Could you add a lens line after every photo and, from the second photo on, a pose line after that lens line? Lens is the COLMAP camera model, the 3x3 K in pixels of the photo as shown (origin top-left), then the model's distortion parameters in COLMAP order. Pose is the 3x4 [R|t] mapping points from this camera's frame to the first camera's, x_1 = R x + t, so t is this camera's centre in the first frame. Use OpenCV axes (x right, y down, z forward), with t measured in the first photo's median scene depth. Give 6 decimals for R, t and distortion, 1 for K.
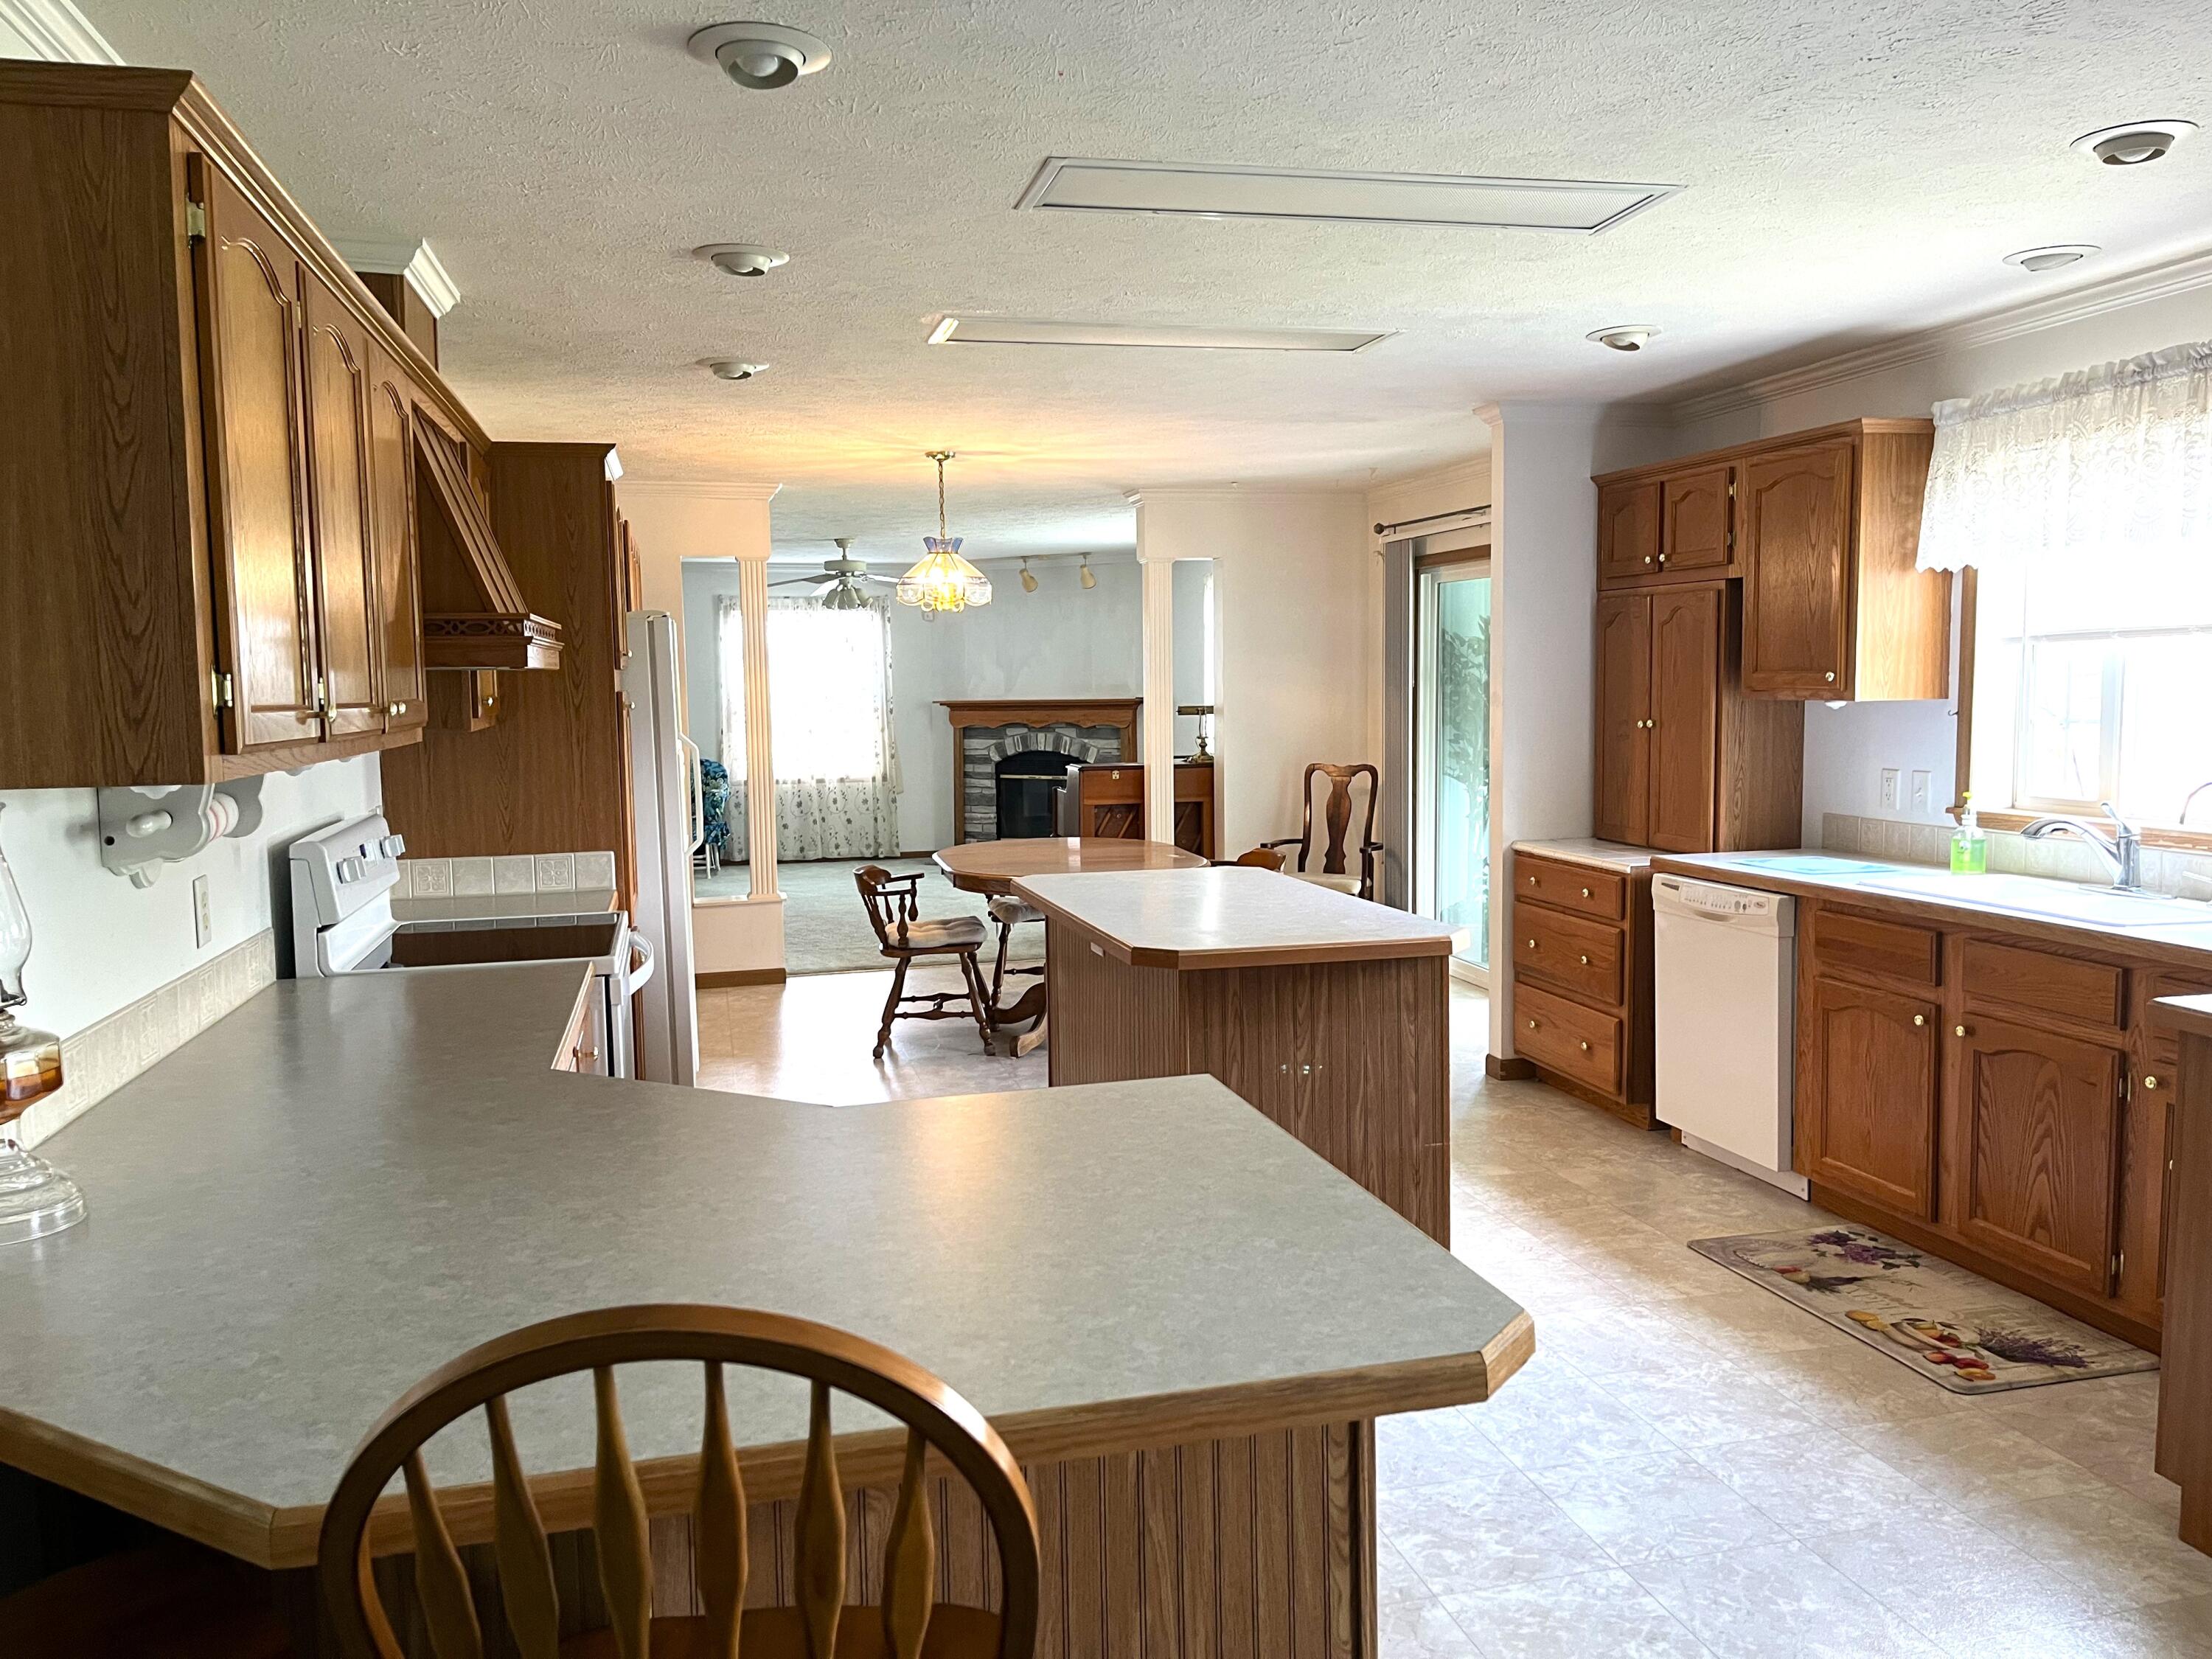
lens RADIAL K [[1674.8, 0, 1120.6], [0, 1674.8, 819.1], [0, 0, 1]] dist [0.008065, 0.000172]
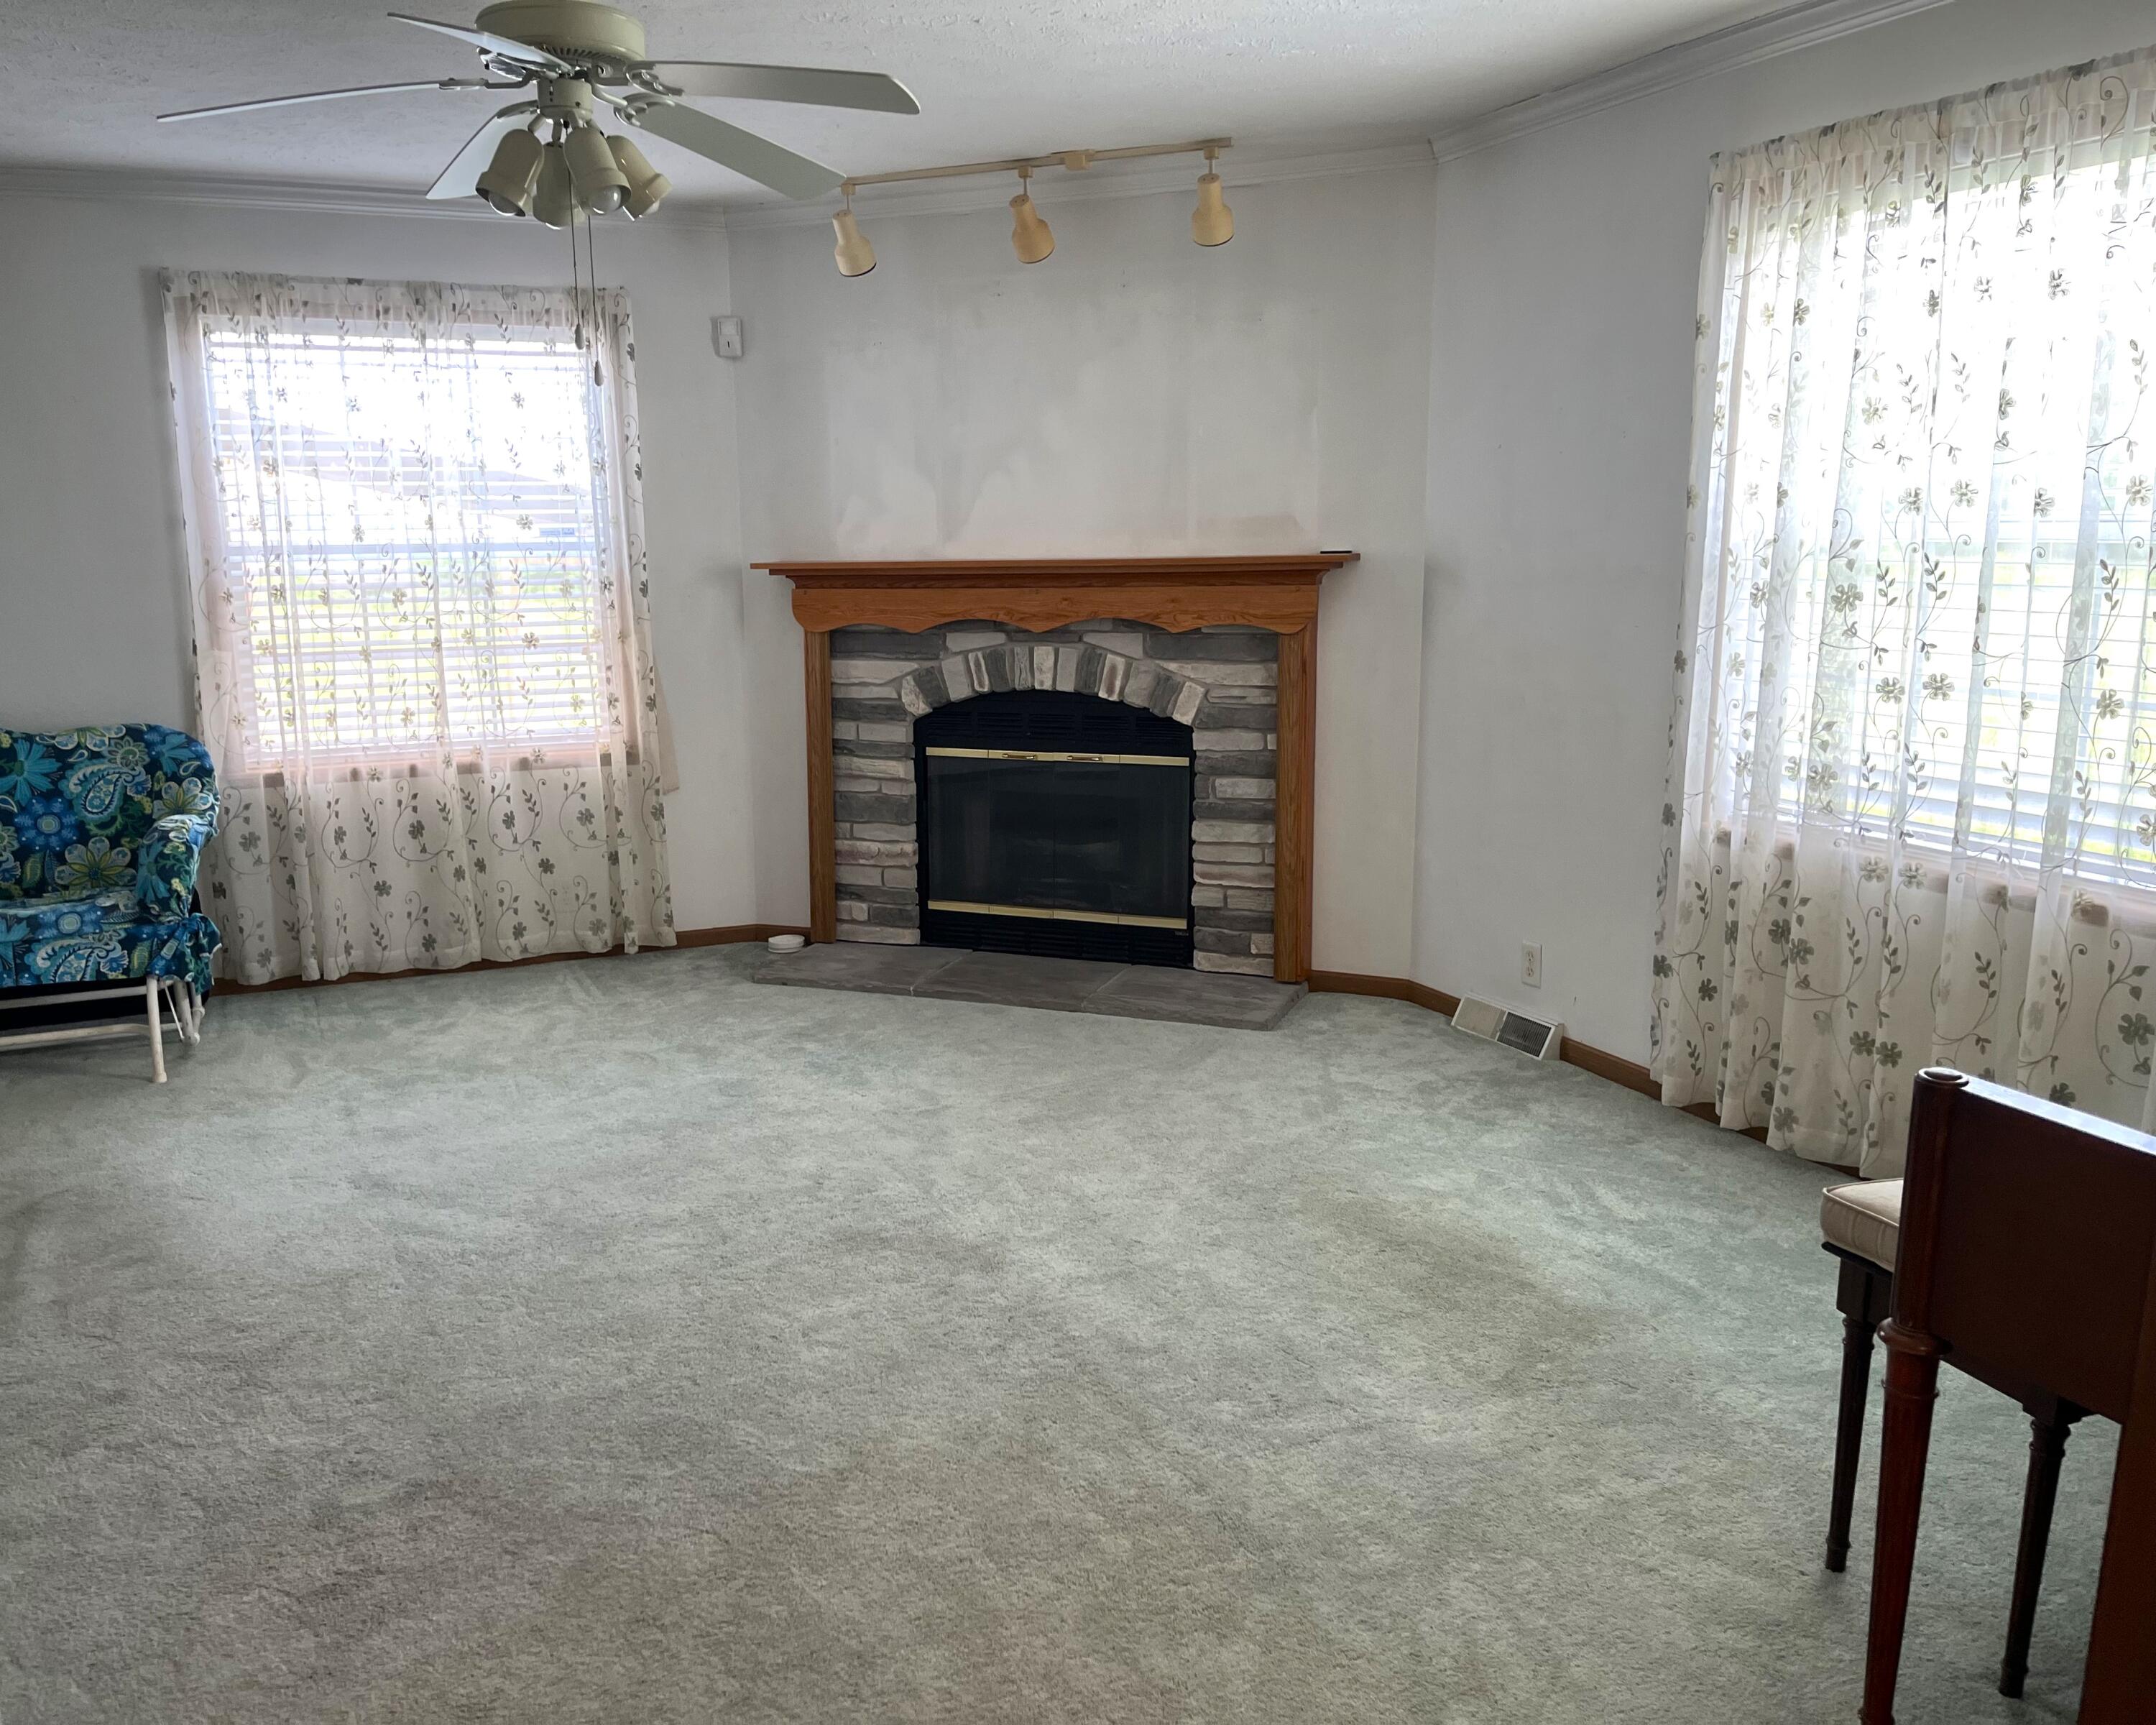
lens RADIAL K [[1817.7, 0, 1058.0], [0, 1817.7, 886.0], [0, 0, 1]] dist [-0.021398, -0.000137]
pose [[0.988518, -0.027118, 0.148649, -0.106630], [0.011460, 0.994385, 0.105196, -0.038925], [-0.150667, -0.102285, 0.983279, 0.558472]]
